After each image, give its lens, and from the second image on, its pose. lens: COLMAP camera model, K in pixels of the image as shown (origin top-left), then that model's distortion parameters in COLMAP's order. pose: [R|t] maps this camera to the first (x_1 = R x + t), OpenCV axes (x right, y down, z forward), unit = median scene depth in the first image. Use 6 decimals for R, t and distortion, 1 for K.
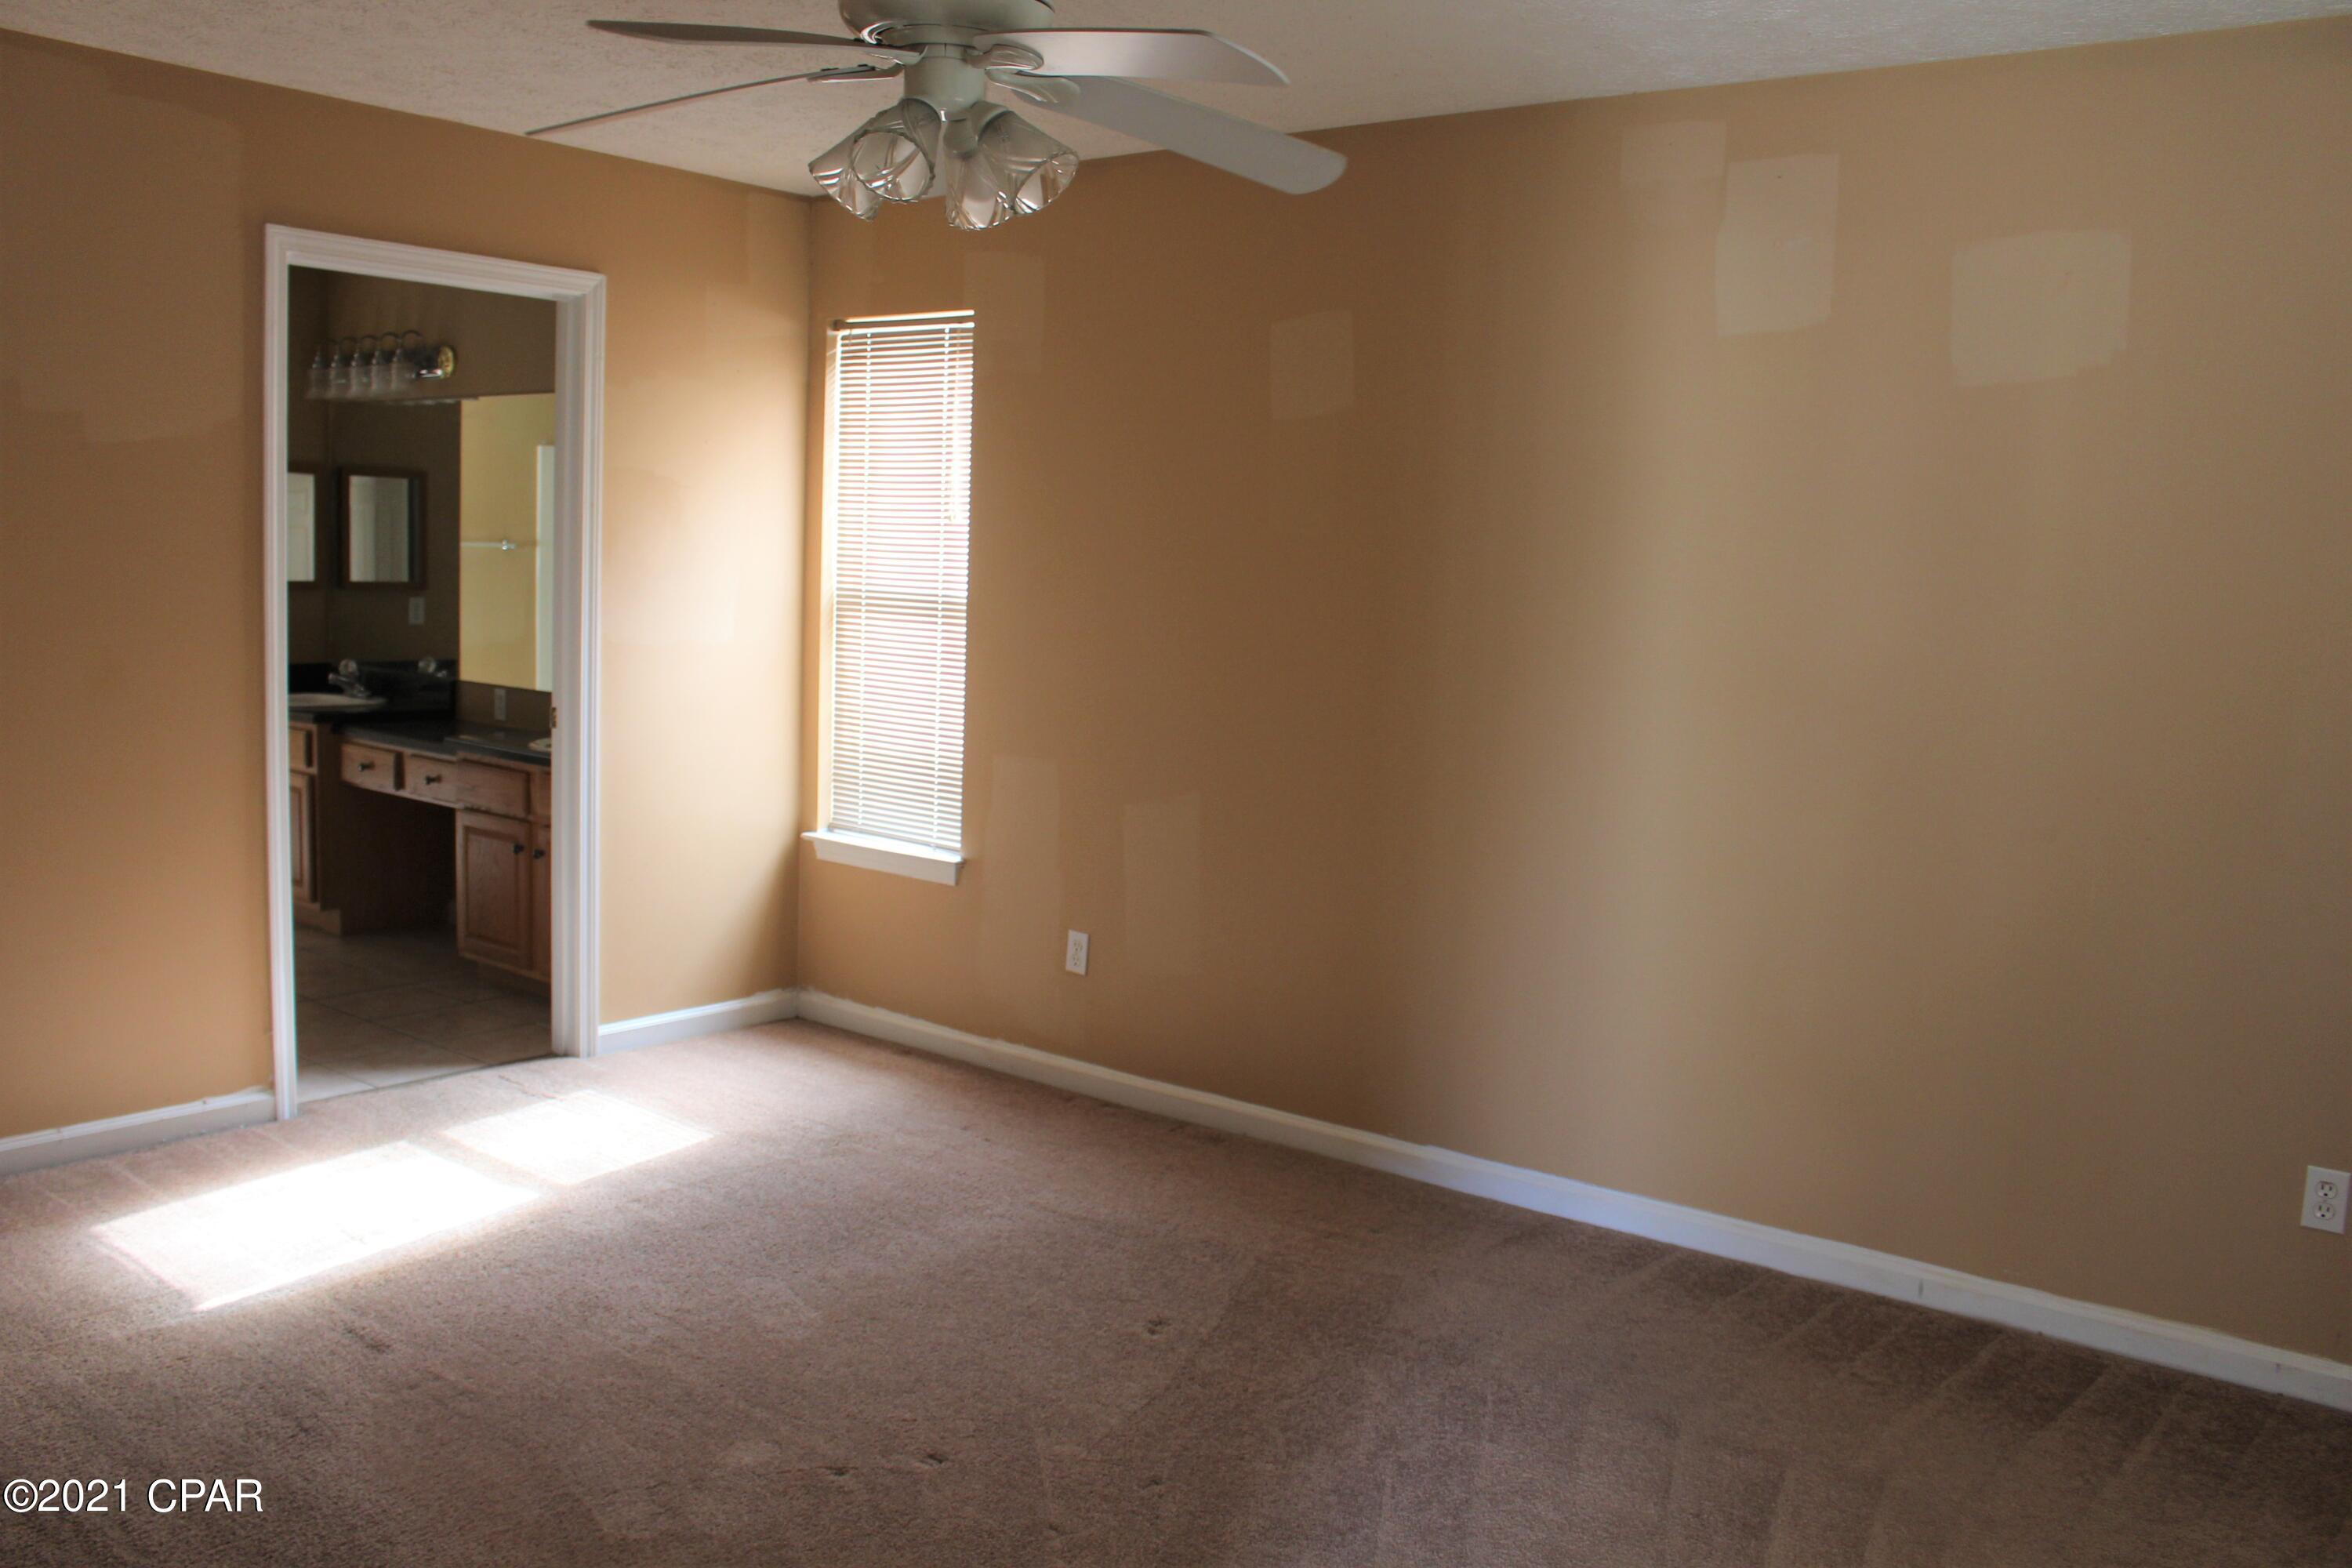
lens RADIAL K [[2020.1, 0, 1176.0], [0, 2020.1, 784.0], [0, 0, 1]] dist [-0.001269, 0.002359]
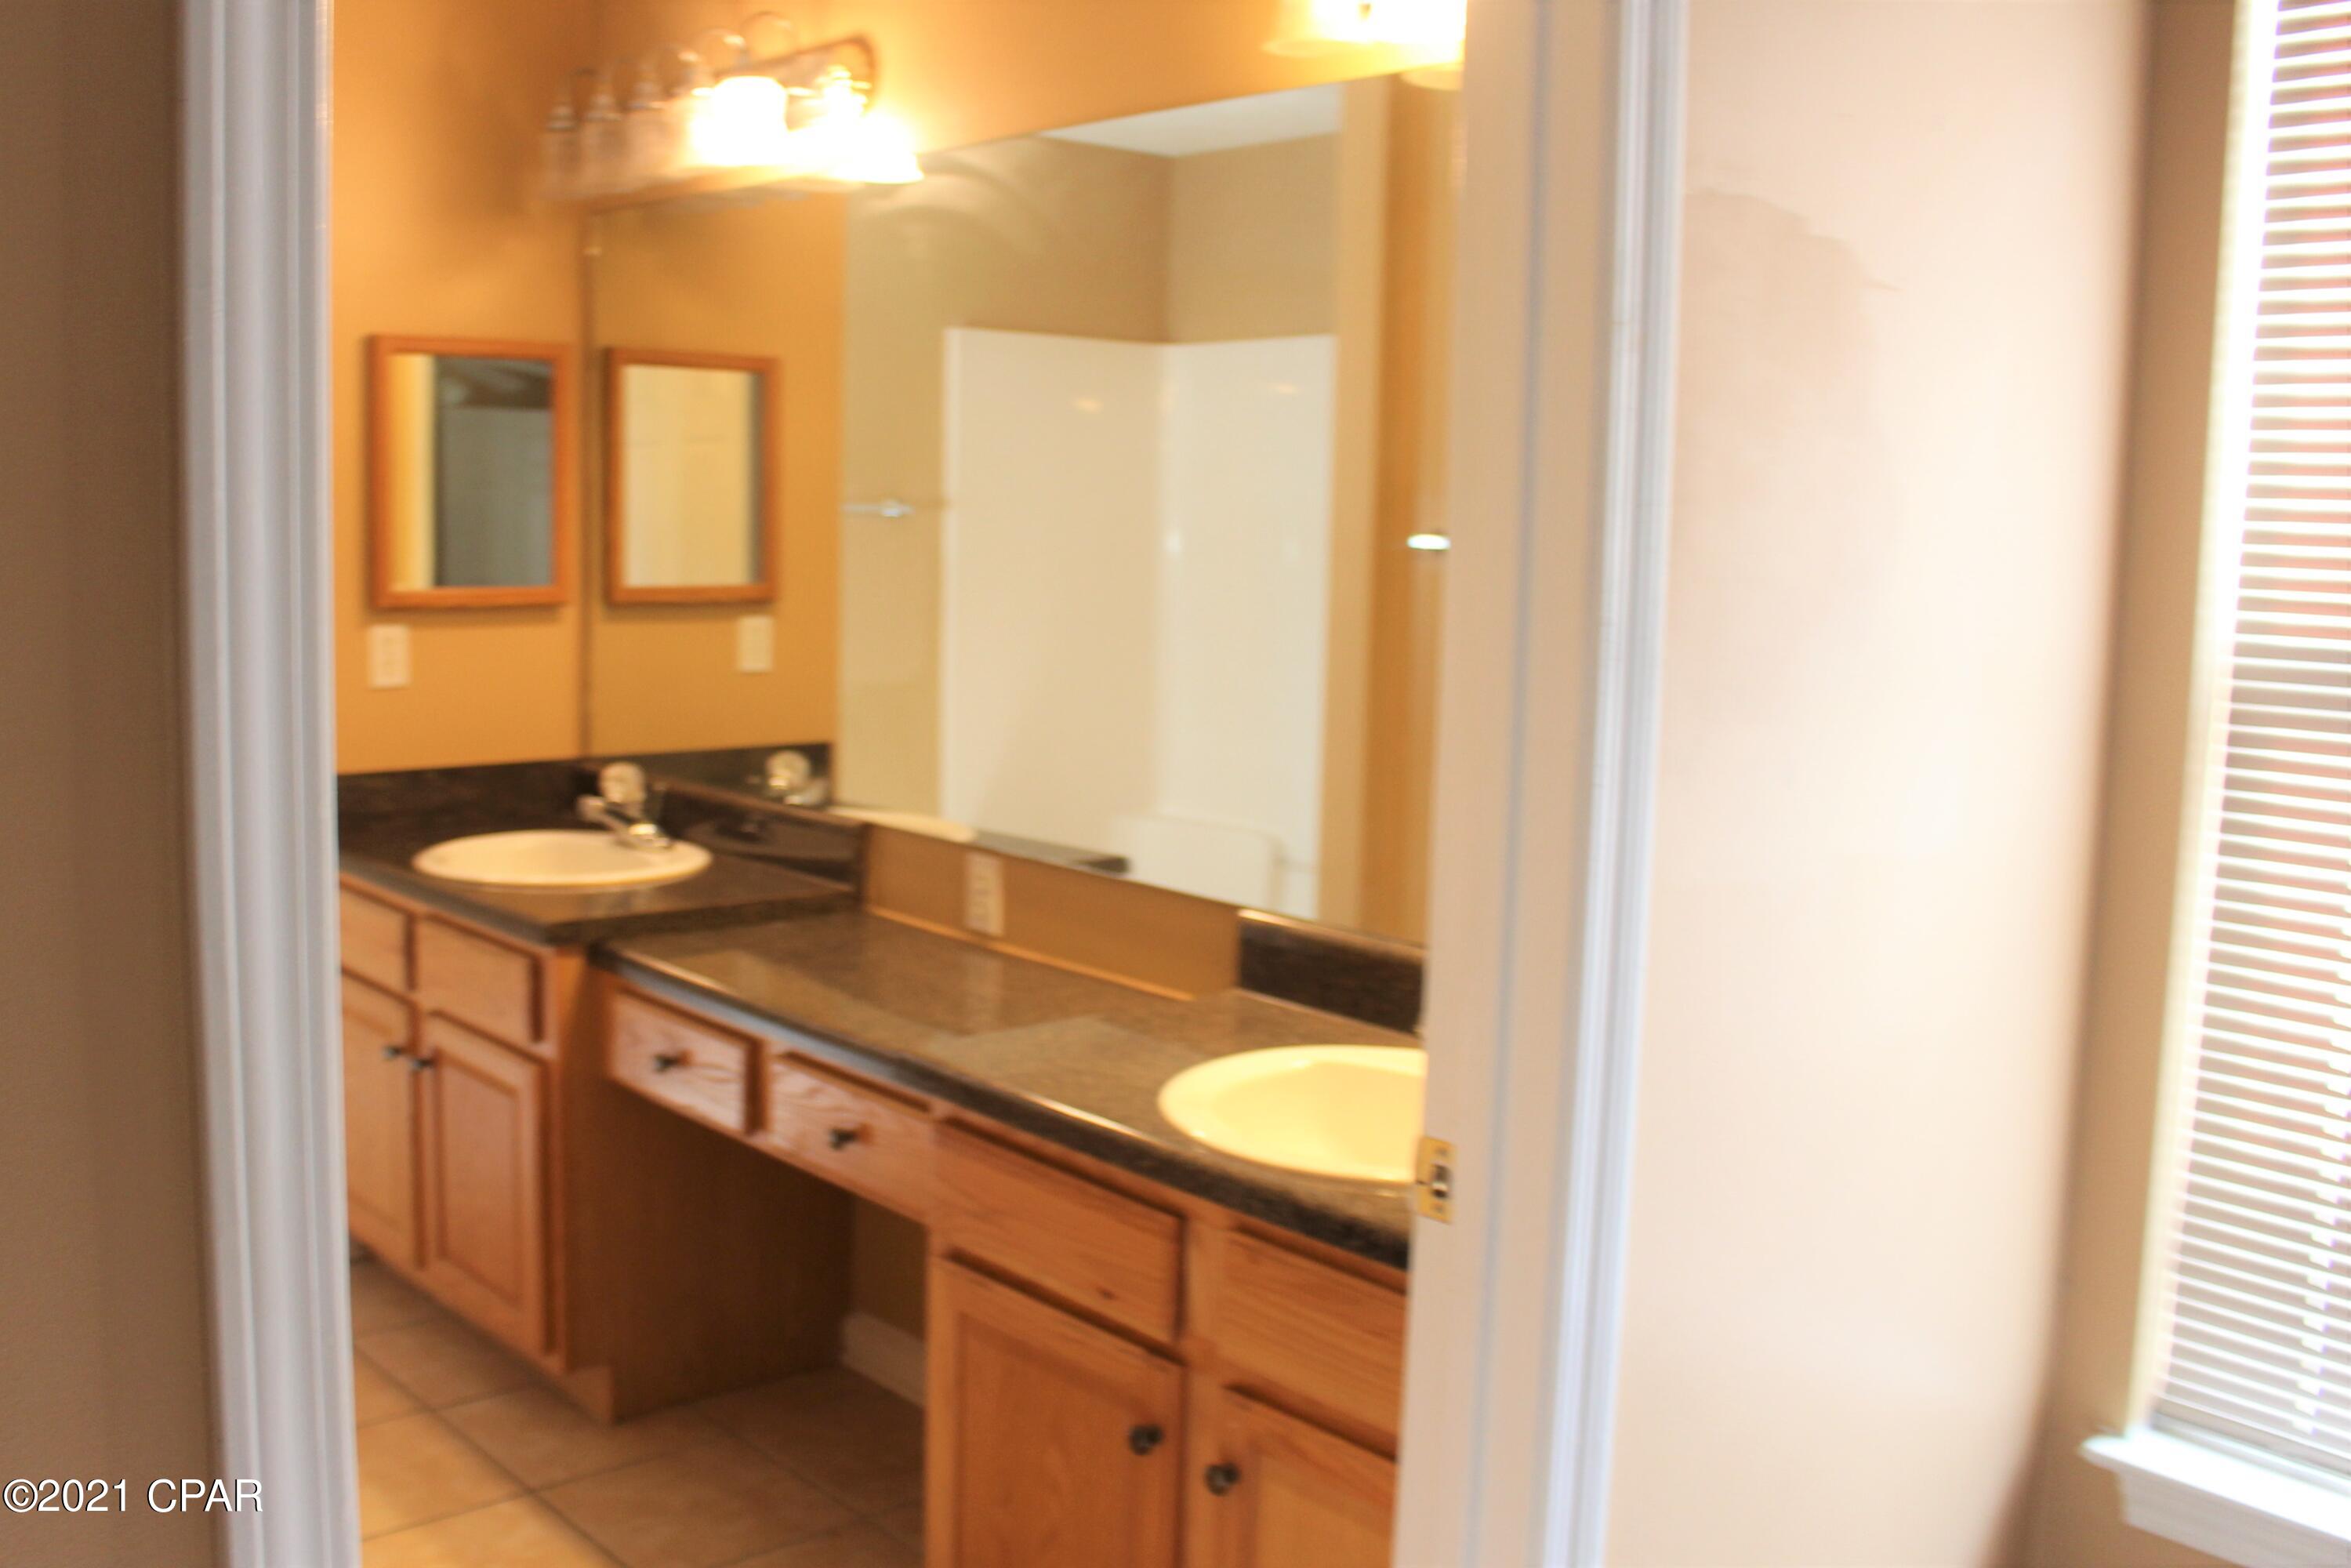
lens RADIAL K [[1928.8, 0, 1177.1], [0, 1928.8, 705.6], [0, 0, 1]] dist [-0.014309, -0.004237]
pose [[0.995535, -0.002108, -0.094370, -0.263040], [0.001169, 0.999949, -0.010001, -0.075778], [0.094386, 0.009846, 0.995487, 0.623661]]
